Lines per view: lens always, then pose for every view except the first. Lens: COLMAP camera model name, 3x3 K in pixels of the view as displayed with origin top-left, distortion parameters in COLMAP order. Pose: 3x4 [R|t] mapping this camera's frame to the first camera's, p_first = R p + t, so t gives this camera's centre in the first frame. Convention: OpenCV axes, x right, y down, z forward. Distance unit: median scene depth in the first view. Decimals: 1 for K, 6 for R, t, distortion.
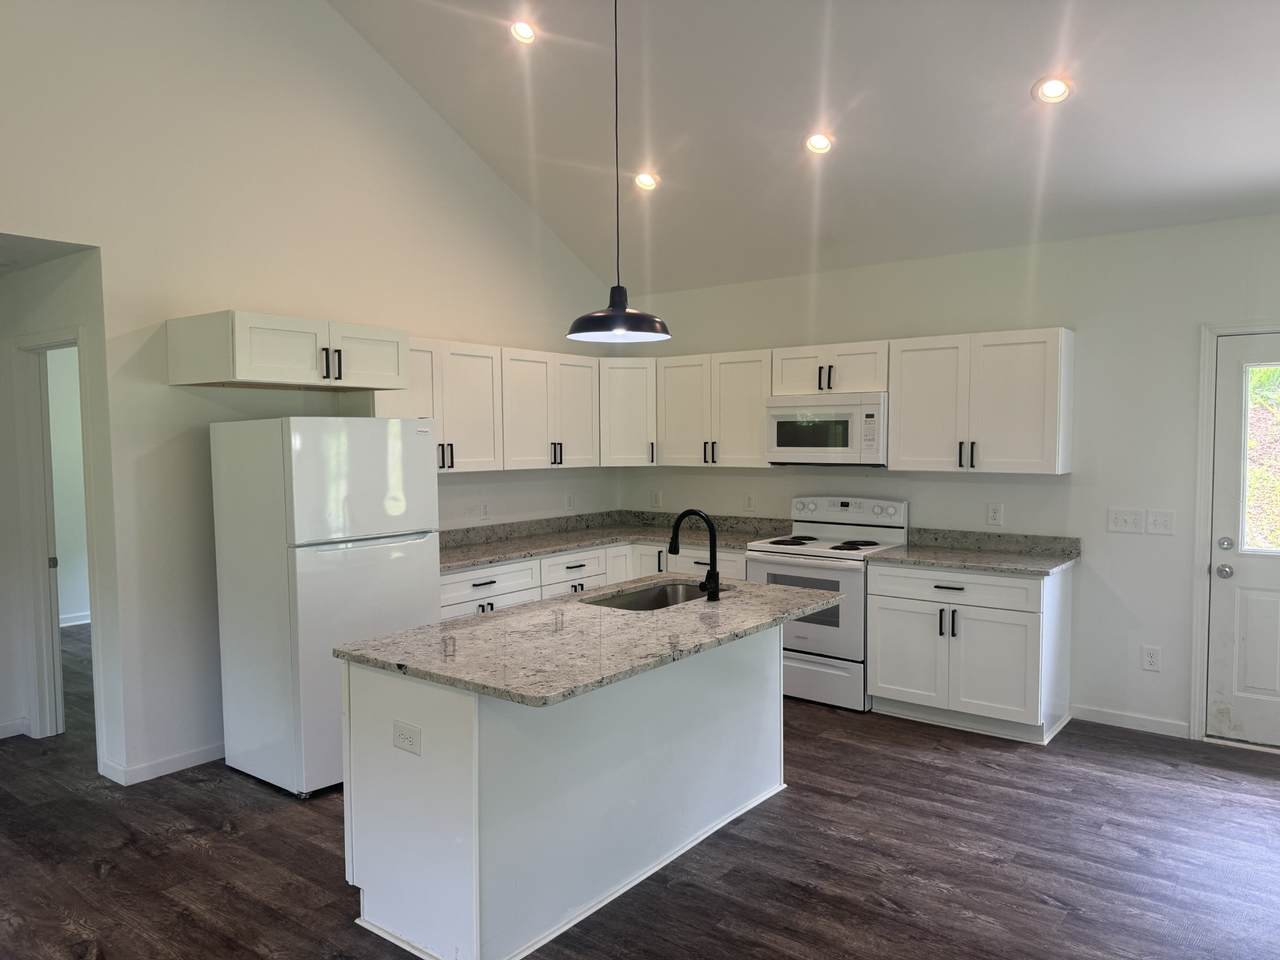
lens RADIAL K [[907.2, 0, 640.0], [0, 907.2, 480.0], [0, 0, 1]] dist [0.009593, -0.007583]
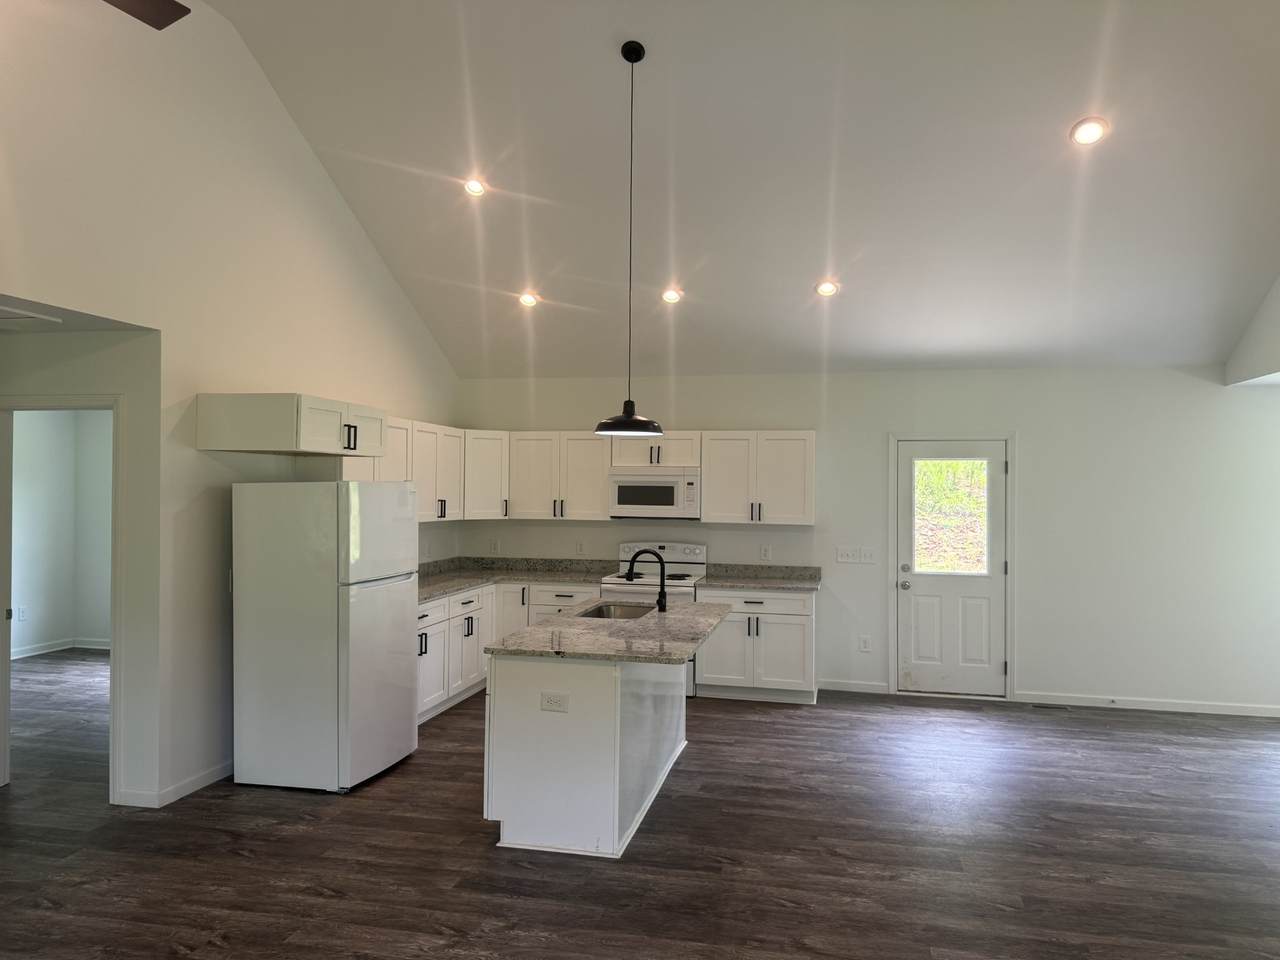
lens RADIAL K [[890.0, 0, 640.0], [0, 890.0, 480.0], [0, 0, 1]] dist [0.077459, -0.093847]
pose [[0.906354, 0.018475, 0.422115, -0.450776], [0.006257, 0.998347, -0.057131, 0.002306], [-0.422473, 0.054422, 0.904740, -0.242676]]
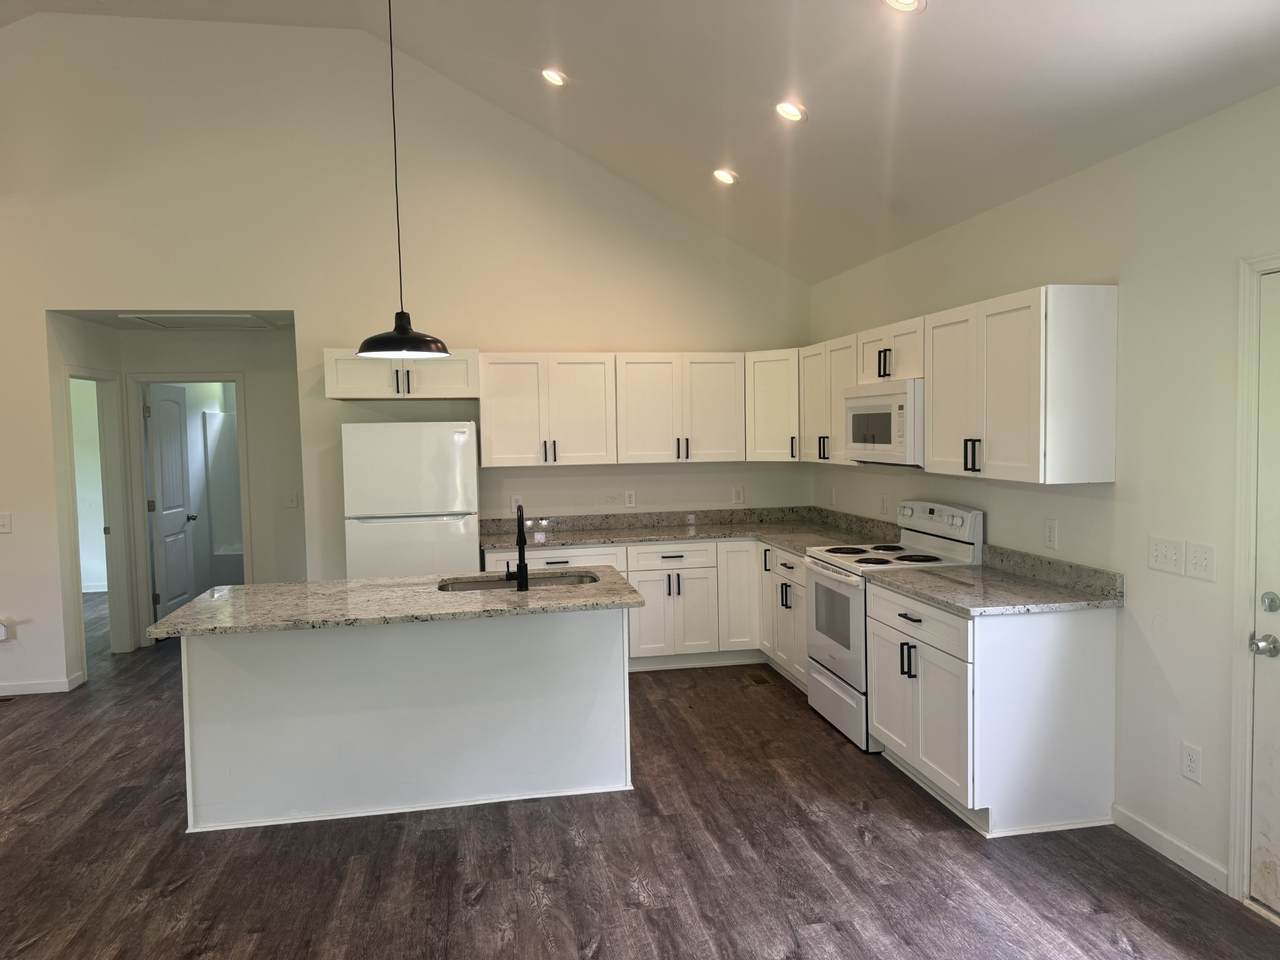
lens RADIAL K [[907.2, 0, 640.0], [0, 907.2, 480.0], [0, 0, 1]] dist [0.009593, -0.007583]
pose [[0.748645, 0.030288, -0.662278, 0.713606], [-0.019326, 0.999528, 0.023866, -0.021020], [0.662689, -0.005068, 0.748878, 0.232322]]
